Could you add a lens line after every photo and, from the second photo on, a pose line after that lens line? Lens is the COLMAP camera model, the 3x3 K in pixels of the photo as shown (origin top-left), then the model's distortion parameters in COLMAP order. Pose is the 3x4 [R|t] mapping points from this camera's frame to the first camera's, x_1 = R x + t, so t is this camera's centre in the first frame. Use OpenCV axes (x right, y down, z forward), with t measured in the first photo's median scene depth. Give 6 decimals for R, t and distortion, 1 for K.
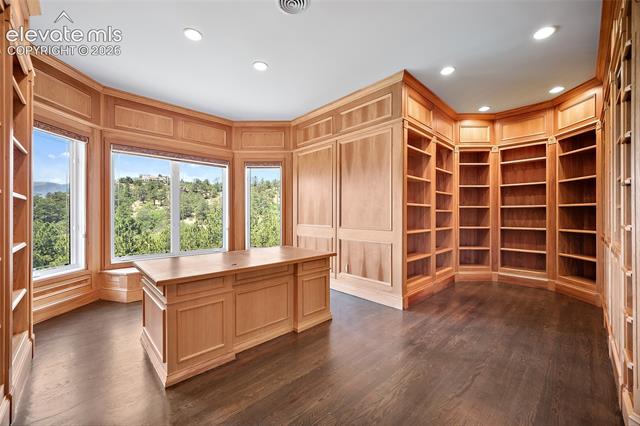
lens RADIAL K [[253.4, 0, 317.8], [0, 253.4, 213.6], [0, 0, 1]] dist [0.003215, 0.000203]
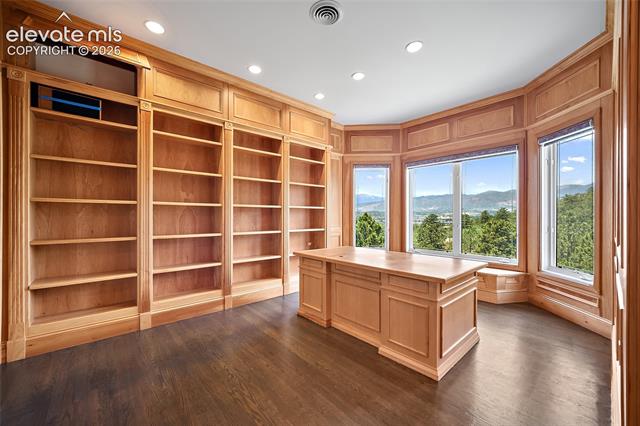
lens RADIAL K [[253.4, 0, 318.2], [0, 253.4, 216.0], [0, 0, 1]] dist [0.003215, 0.000203]
pose [[-0.040897, 0.003314, -0.999158, 0.543074], [0.004682, 0.999984, 0.003125, -0.000226], [0.999152, -0.004550, -0.040912, 0.569992]]
